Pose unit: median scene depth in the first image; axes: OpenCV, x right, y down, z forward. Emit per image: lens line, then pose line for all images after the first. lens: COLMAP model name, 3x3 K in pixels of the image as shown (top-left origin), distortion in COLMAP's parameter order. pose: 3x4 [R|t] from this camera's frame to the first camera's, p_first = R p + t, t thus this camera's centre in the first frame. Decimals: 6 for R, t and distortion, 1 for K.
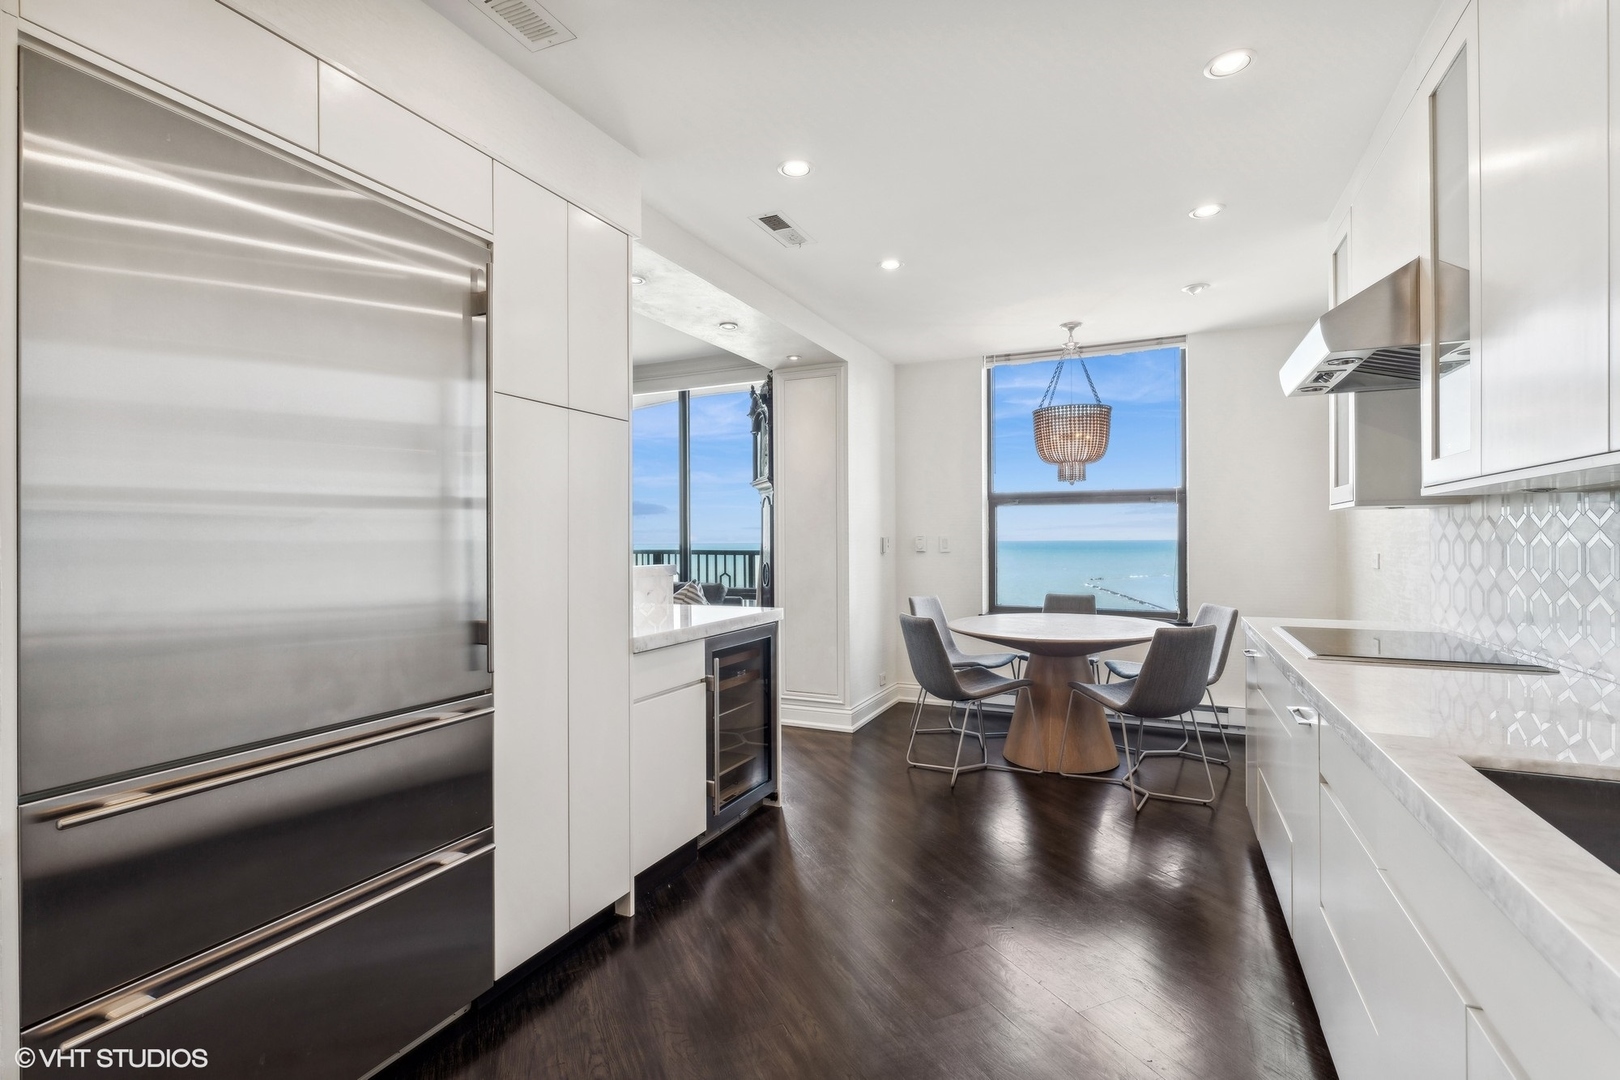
lens RADIAL K [[746.2, 0, 801.8], [0, 746.2, 531.1], [0, 0, 1]] dist [-0.014901, 0.000350]
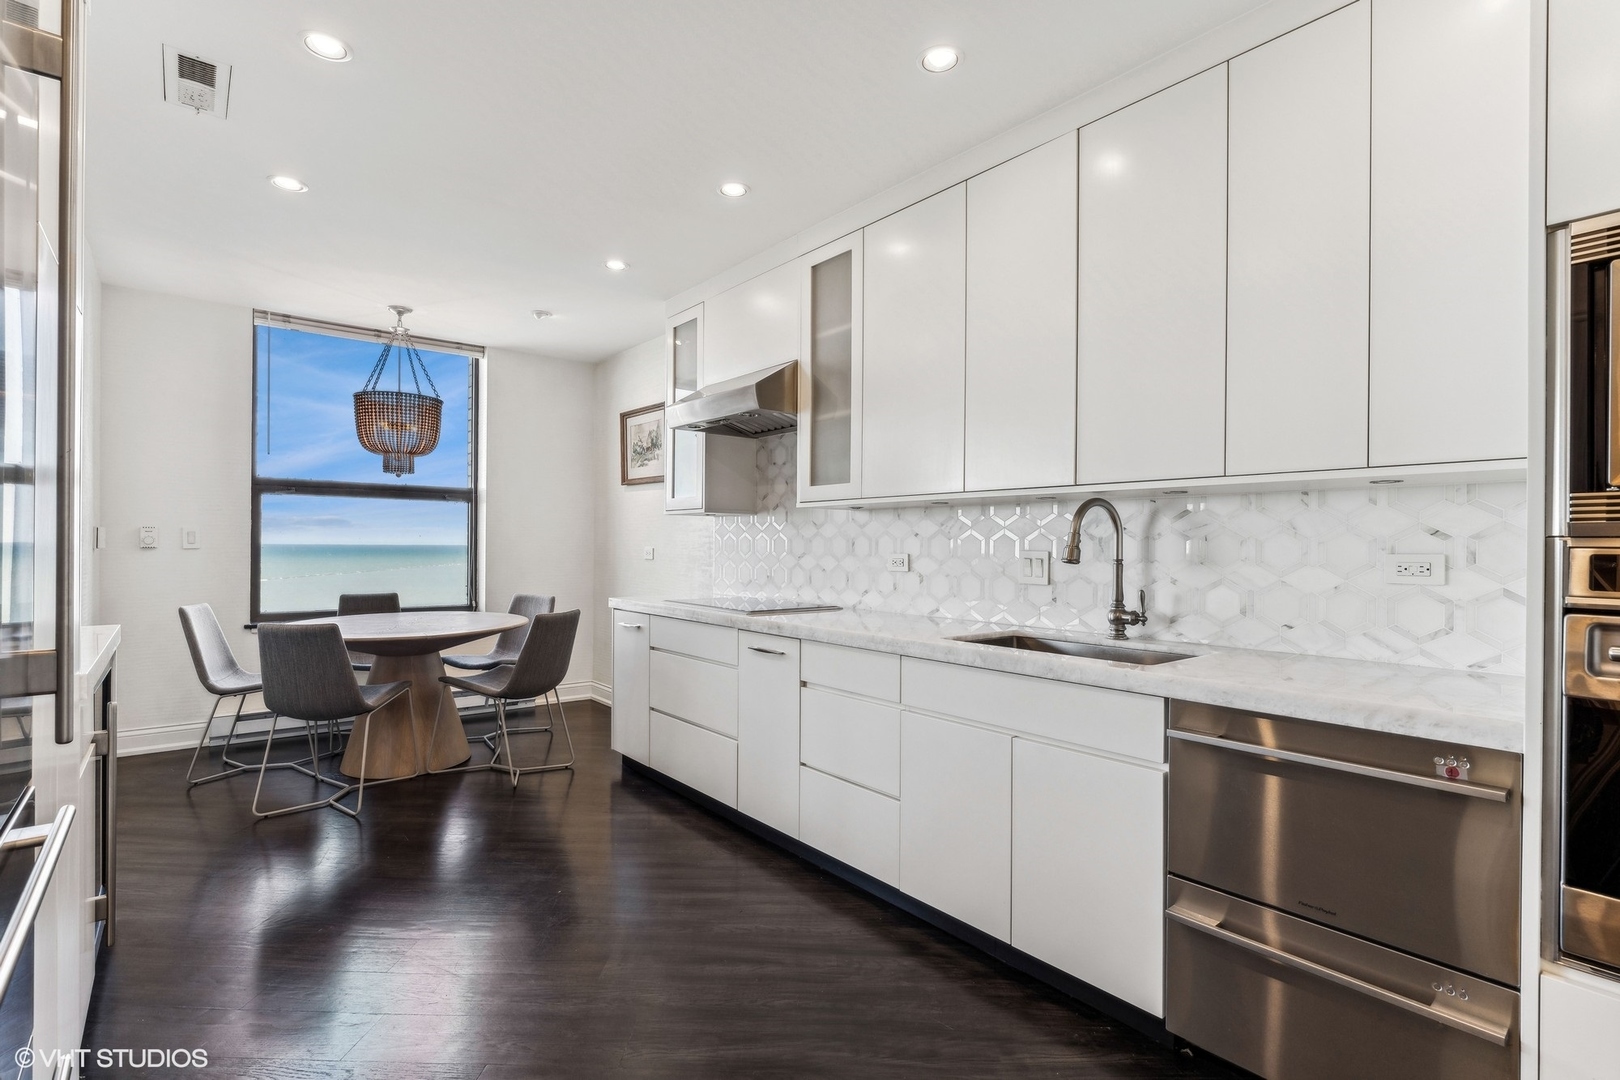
lens RADIAL K [[746.2, 0, 801.8], [0, 746.2, 531.1], [0, 0, 1]] dist [-0.014901, 0.000350]
pose [[0.425019, 0.021588, 0.904927, -0.272240], [-0.022593, 0.999657, -0.013236, 0.007236], [-0.904903, -0.014820, 0.425361, 0.128539]]
